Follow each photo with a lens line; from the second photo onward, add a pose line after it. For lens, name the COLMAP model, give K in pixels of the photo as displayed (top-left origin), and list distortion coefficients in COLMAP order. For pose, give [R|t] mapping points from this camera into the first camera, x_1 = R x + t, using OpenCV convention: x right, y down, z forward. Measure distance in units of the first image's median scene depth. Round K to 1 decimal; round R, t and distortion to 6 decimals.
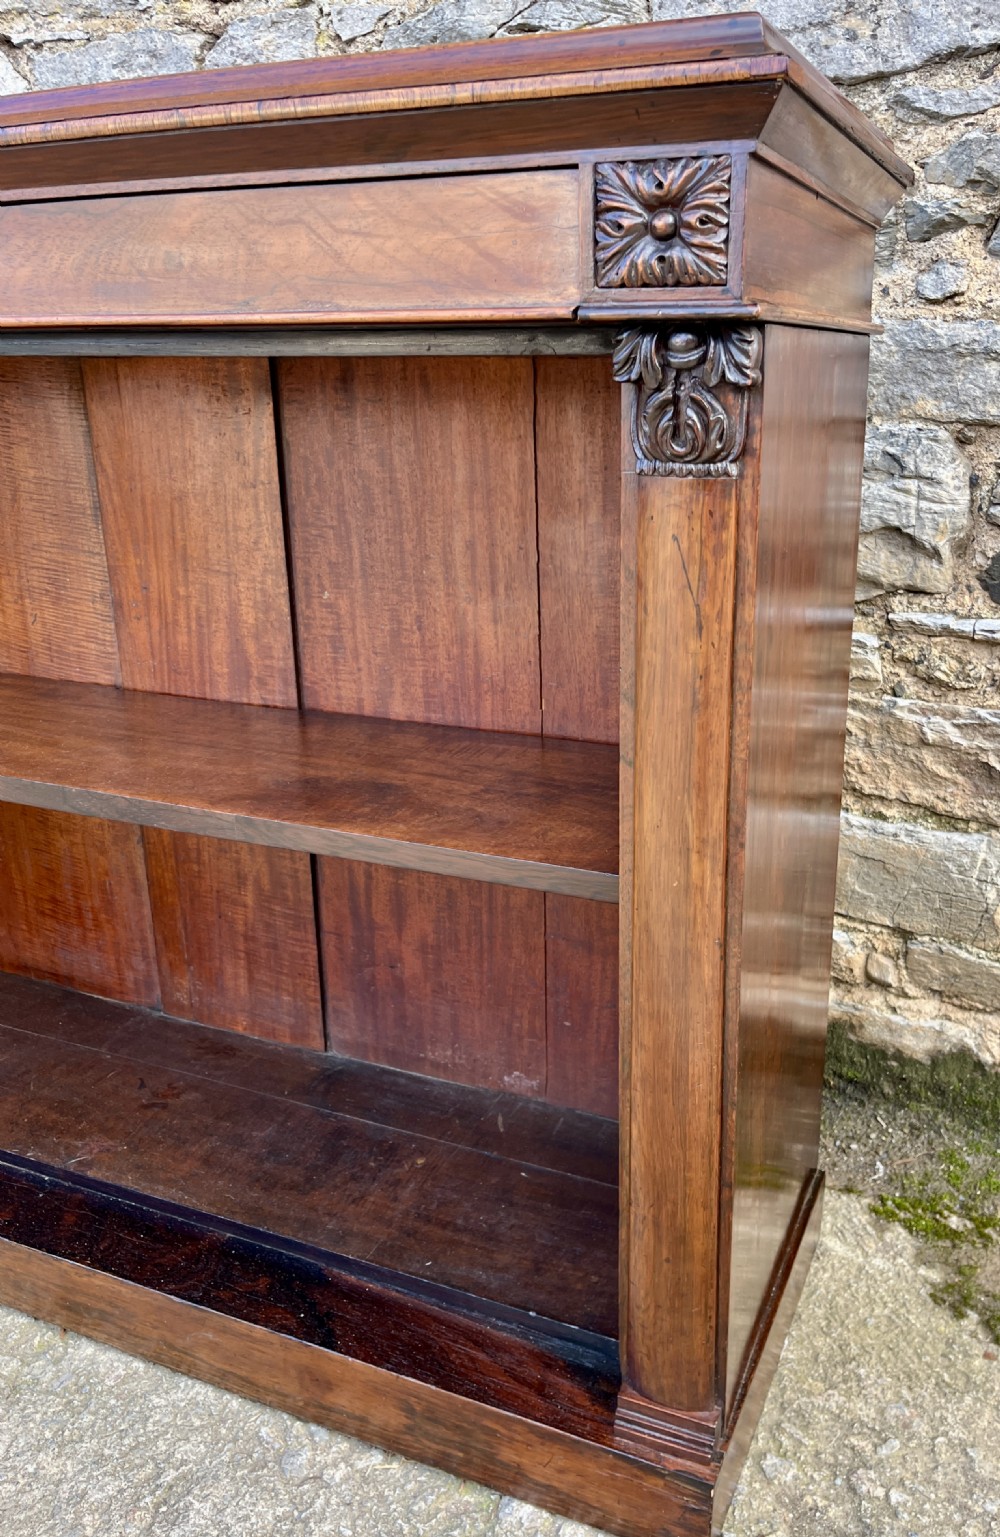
lens RADIAL K [[1195.3, 0, 585.5], [0, 1195.3, 761.1], [0, 0, 1]] dist [0.073438, -0.108709]
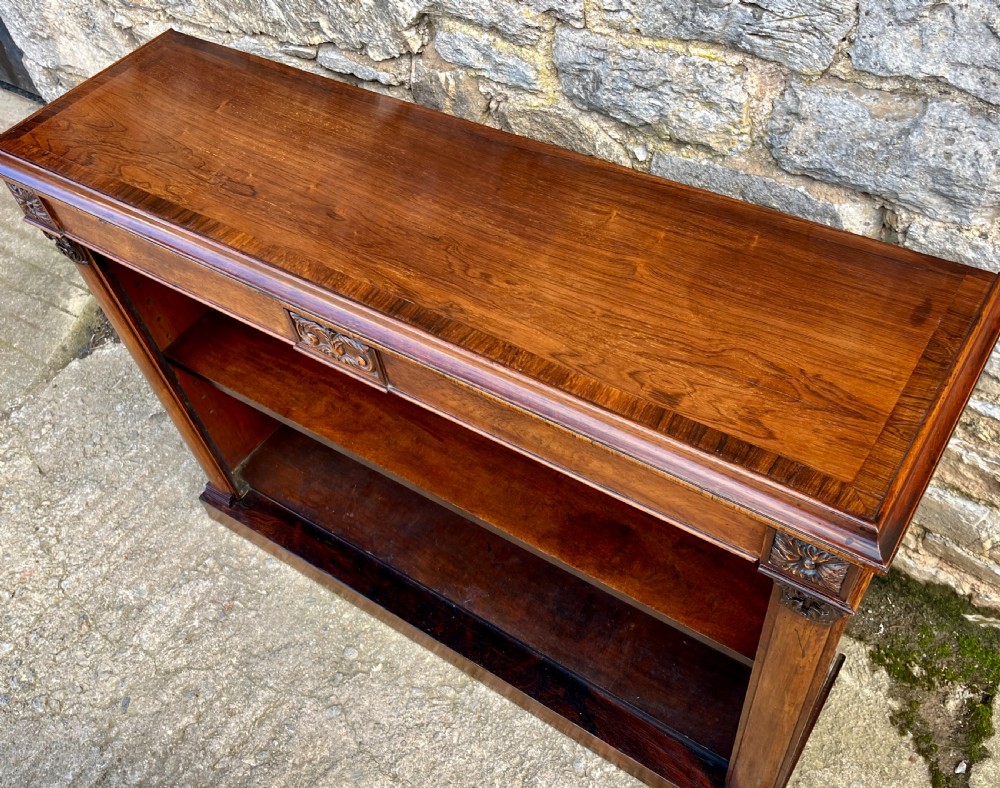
lens RADIAL K [[883.9, 0, 514.9], [0, 883.9, 427.8], [0, 0, 1]] dist [0.035573, -0.019480]
pose [[0.976117, 0.093545, -0.196075, -0.072057], [0.028172, 0.840419, 0.541205, -0.762170], [0.215412, -0.533803, 0.817711, -0.068868]]
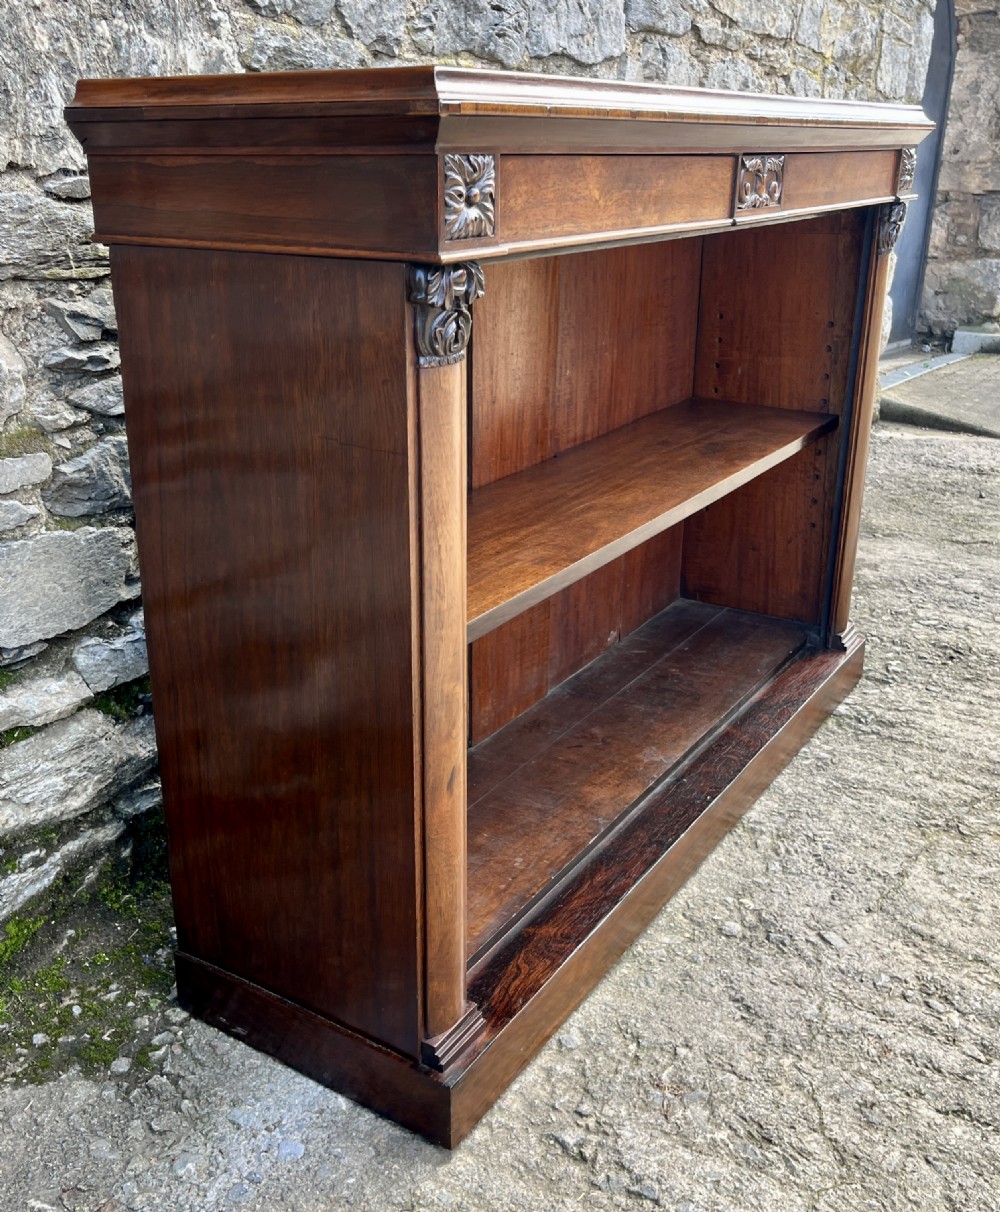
lens RADIAL K [[1217.3, 0, 454.8], [0, 1217.3, 587.0], [0, 0, 1]] dist [0.041562, -0.023322]
pose [[0.199429, -0.334033, 0.921222, -1.846091], [0.308364, 0.913738, 0.264564, -0.358739], [-0.930129, 0.231310, 0.285230, 0.780188]]
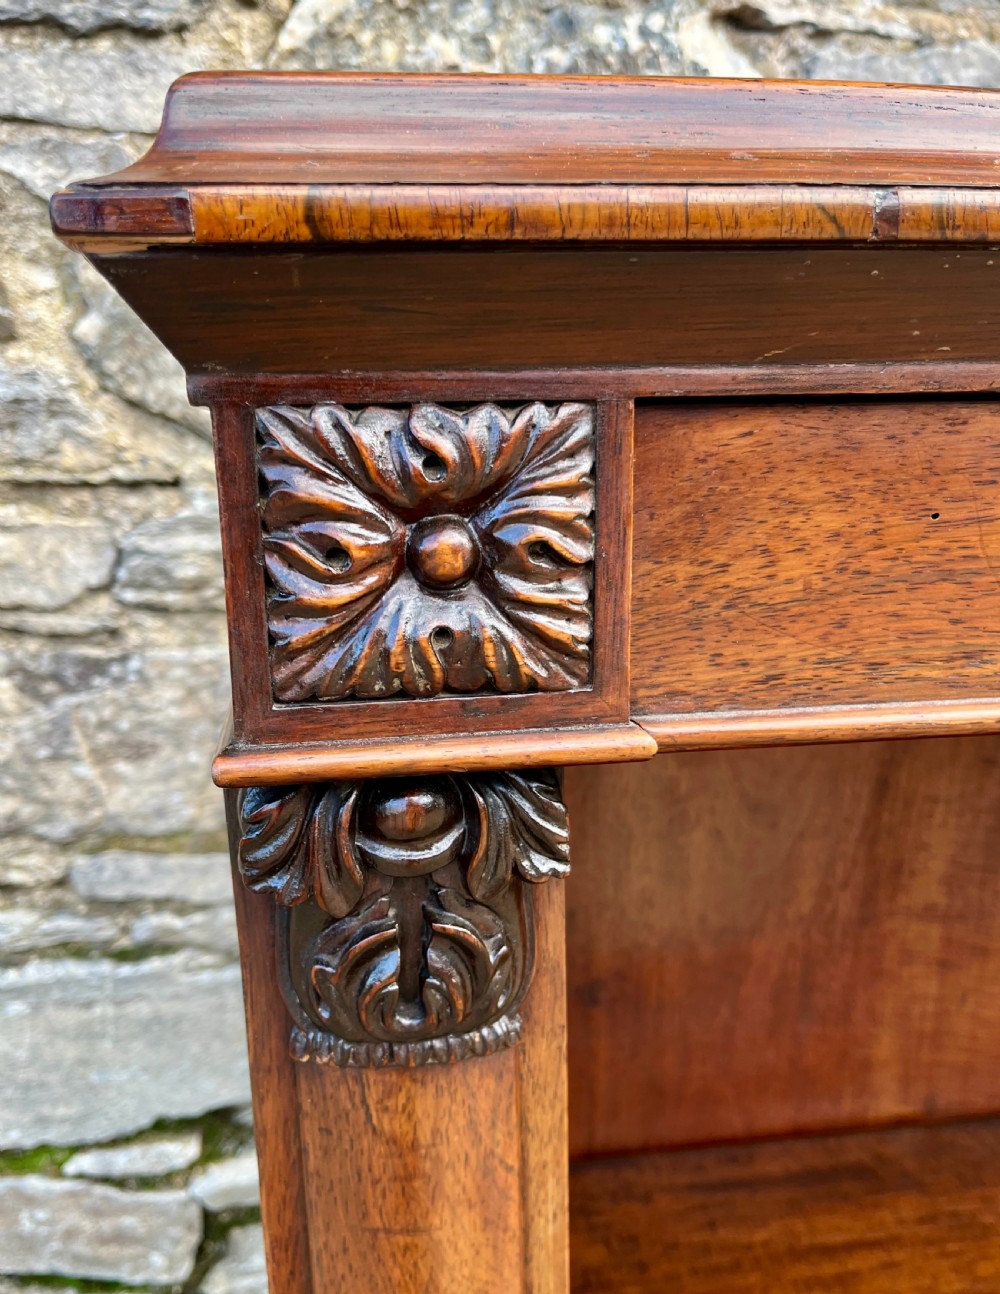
lens RADIAL K [[1120.2, 0, 476.0], [0, 1120.2, 740.8], [0, 0, 1]] dist [0.003330, -0.056910]
pose [[0.863743, -0.154764, 0.479579, -1.081143], [0.177714, 0.984079, -0.002501, -0.342509], [-0.471556, 0.087388, 0.877495, 0.763056]]
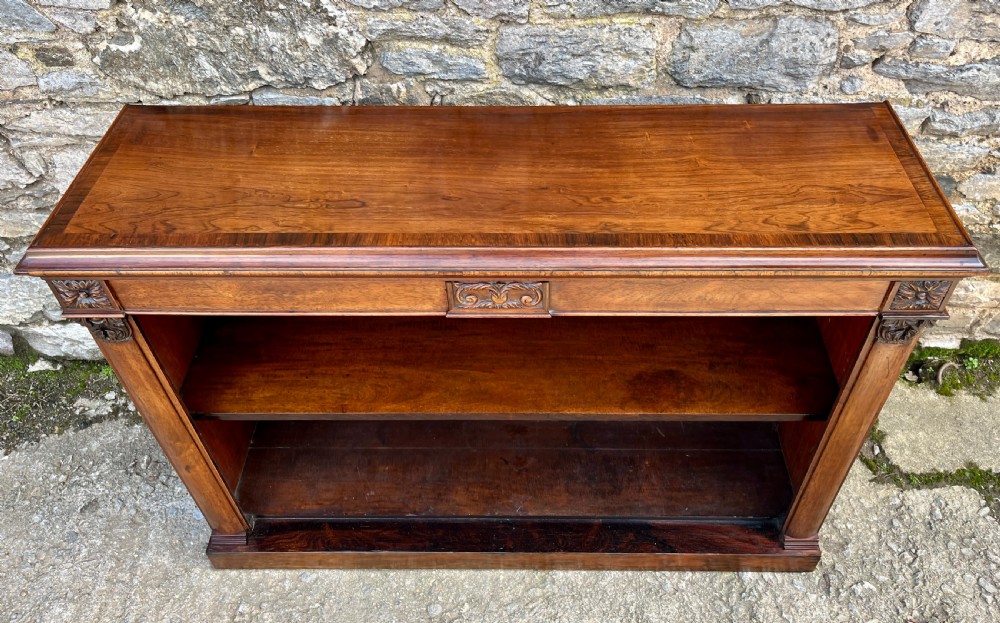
lens RADIAL K [[771.7, 0, 518.2], [0, 771.7, 262.7], [0, 0, 1]] dist [0.058031, -0.069659]
pose [[0.929677, -0.265709, 0.255145, -0.699934], [0.129534, 0.884189, 0.448811, -0.805646], [-0.344849, -0.384199, 0.856429, -0.124491]]
